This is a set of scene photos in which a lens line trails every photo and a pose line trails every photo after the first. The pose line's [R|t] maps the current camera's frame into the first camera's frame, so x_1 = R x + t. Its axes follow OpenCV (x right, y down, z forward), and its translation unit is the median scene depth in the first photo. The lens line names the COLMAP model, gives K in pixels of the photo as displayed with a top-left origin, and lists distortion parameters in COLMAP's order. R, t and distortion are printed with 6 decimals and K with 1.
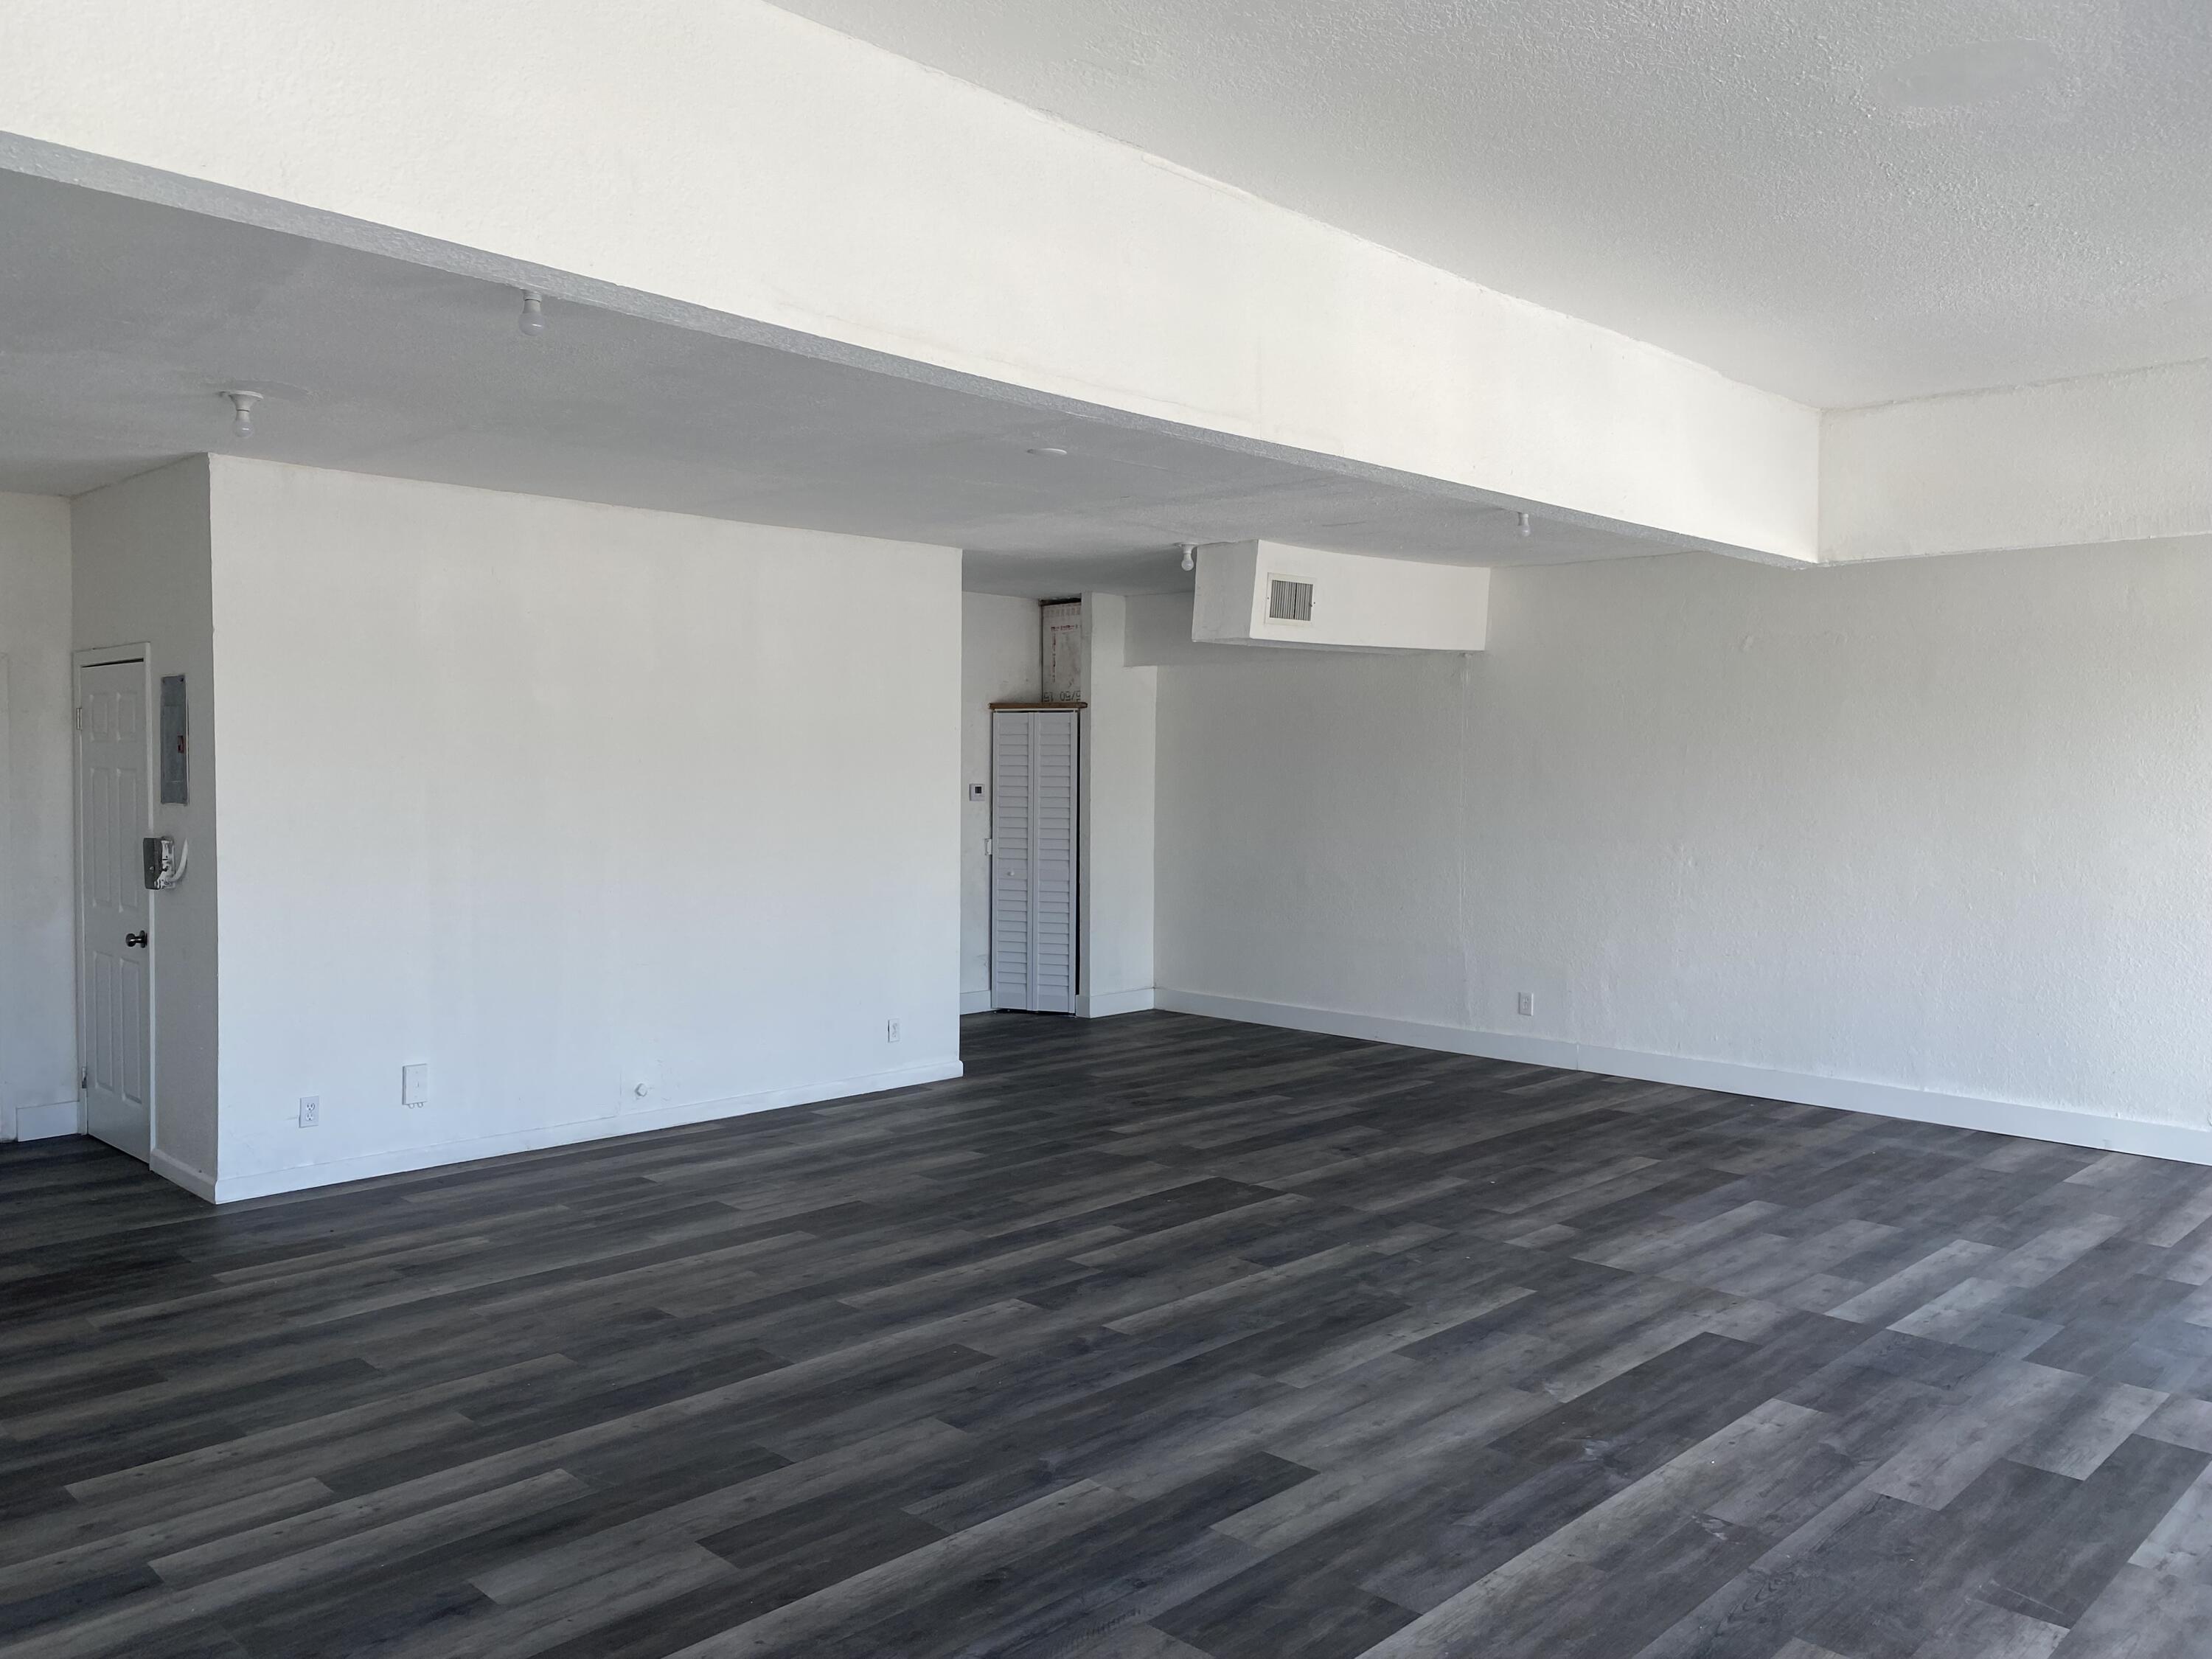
lens RADIAL K [[1681.1, 0, 1109.5], [0, 1681.1, 826.9], [0, 0, 1]] dist [0.021837, 0.004157]
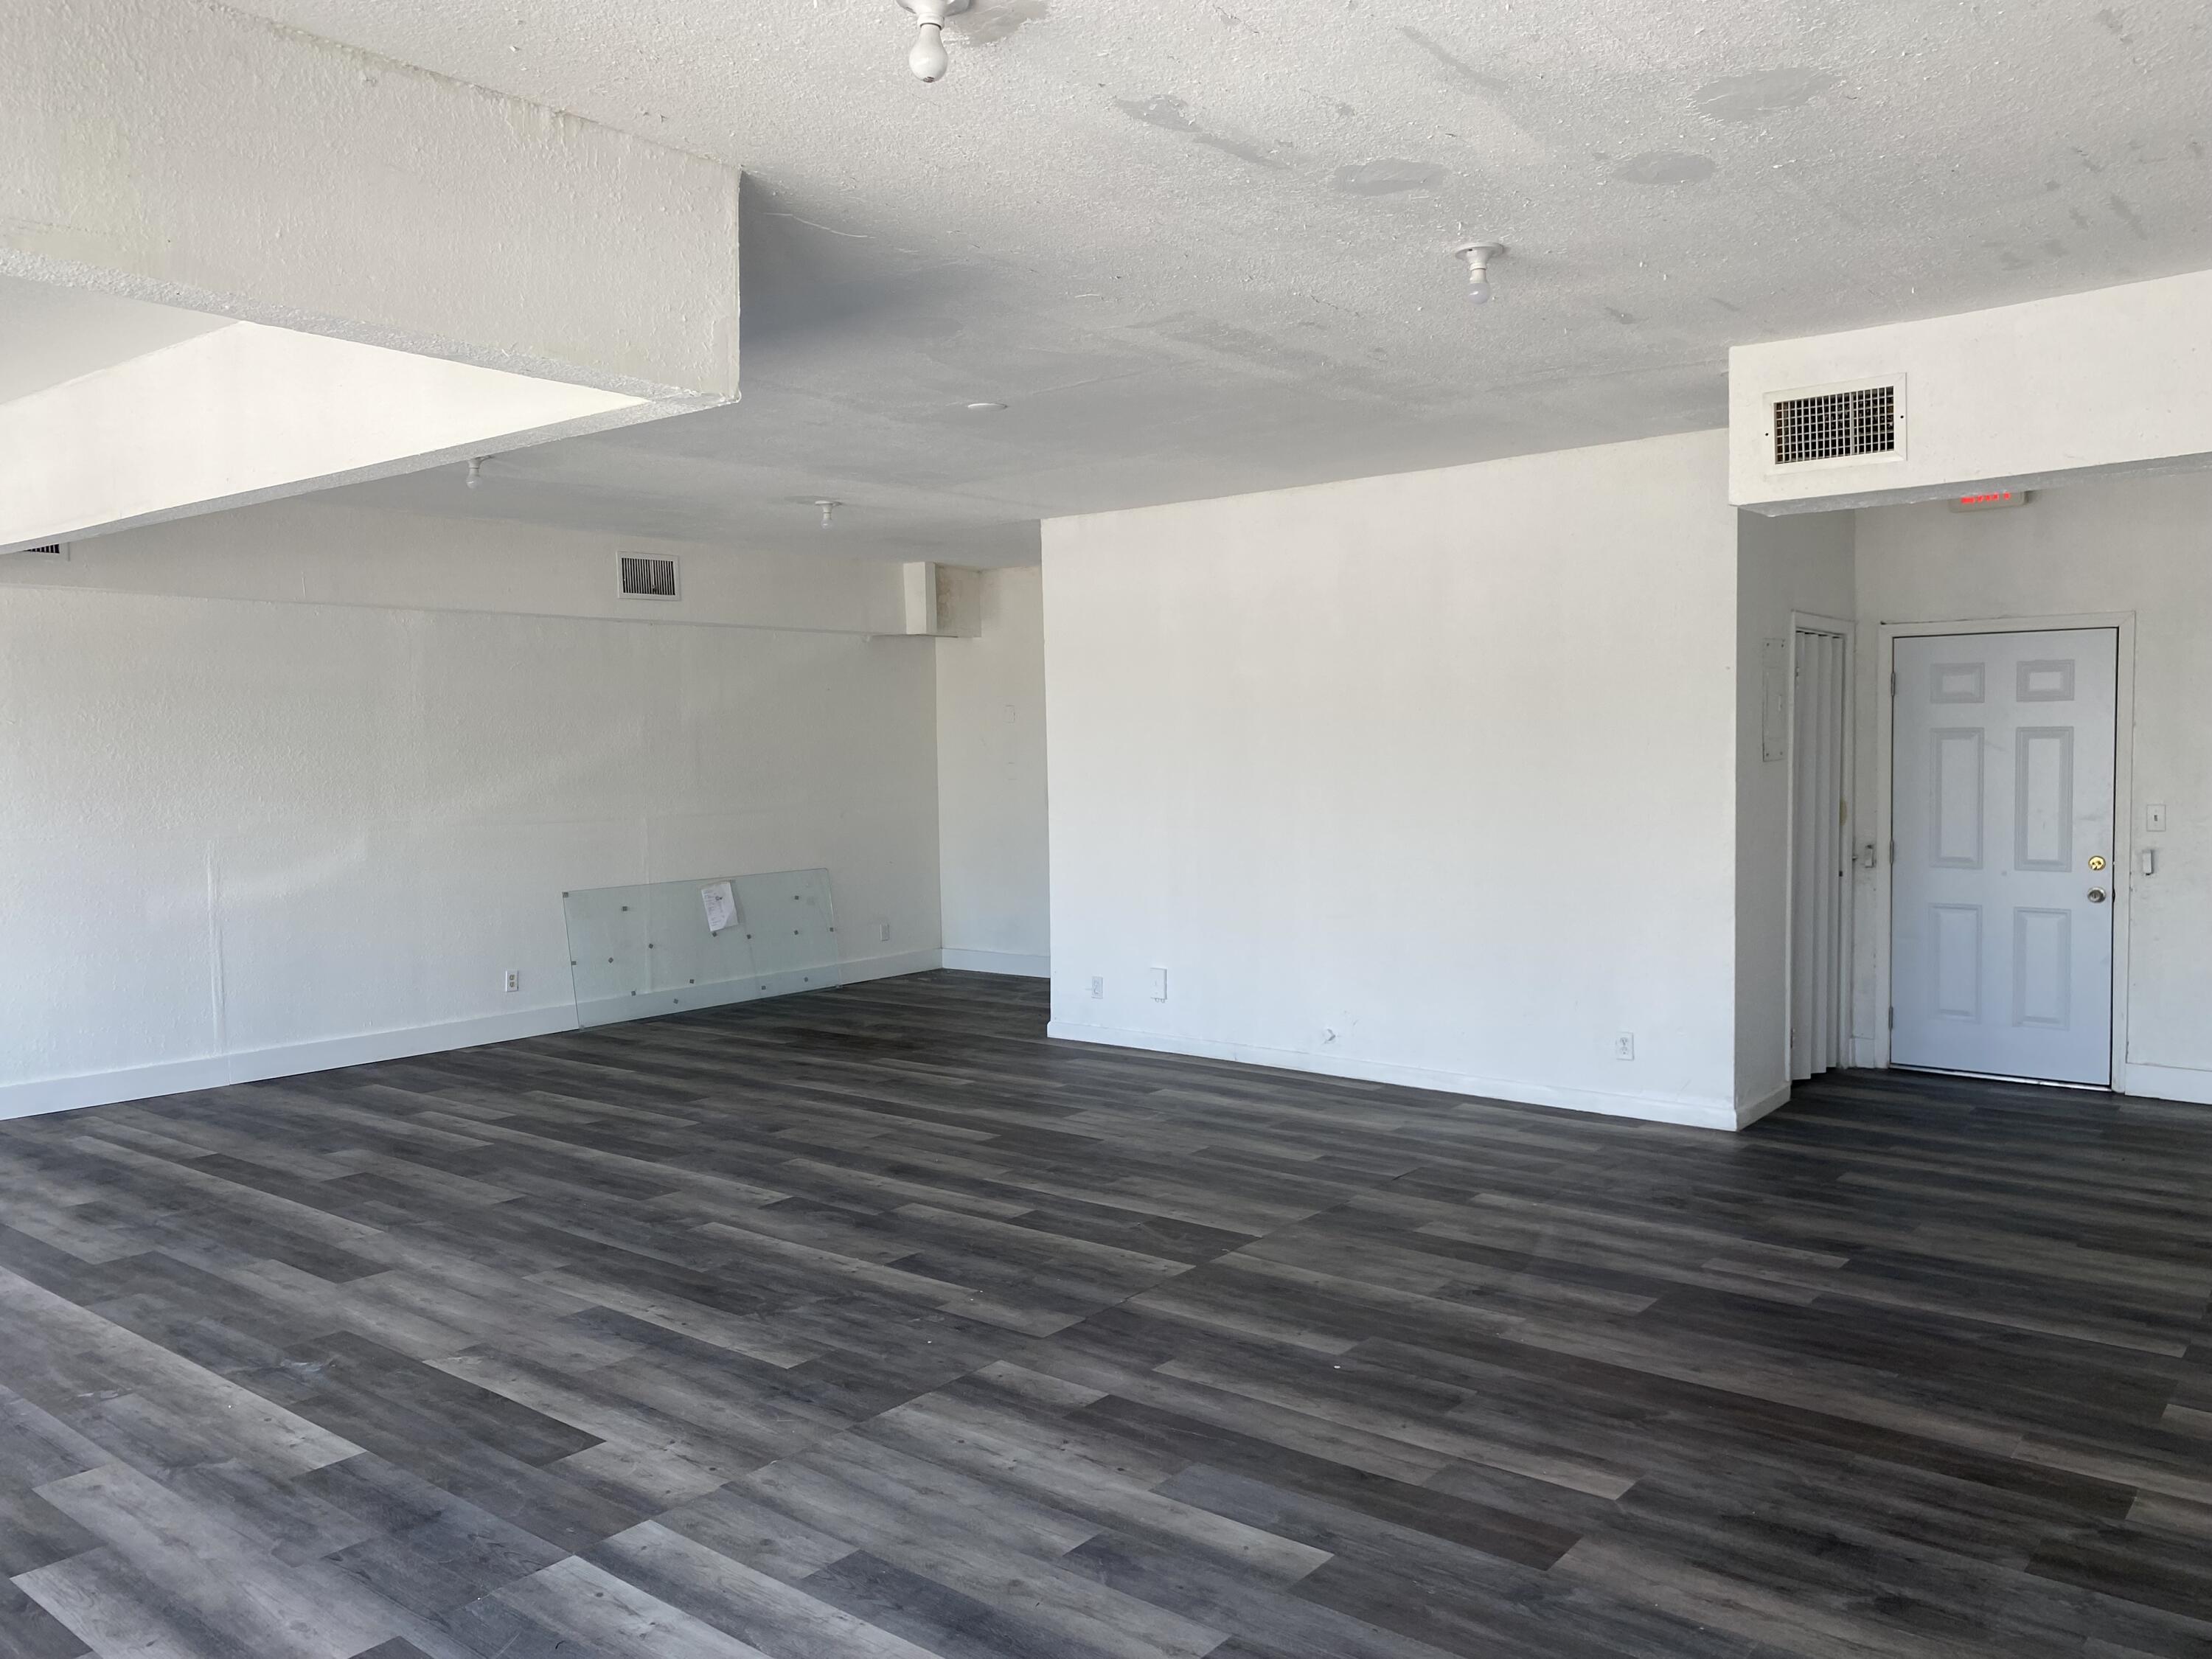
lens RADIAL K [[1681.1, 0, 1105.8], [0, 1681.1, 829.3], [0, 0, 1]] dist [0.021837, 0.004157]
pose [[0.084317, 0.040988, -0.995596, 1.125221], [-0.017108, 0.999066, 0.039682, -0.018952], [0.996292, 0.013687, 0.084939, 1.145710]]
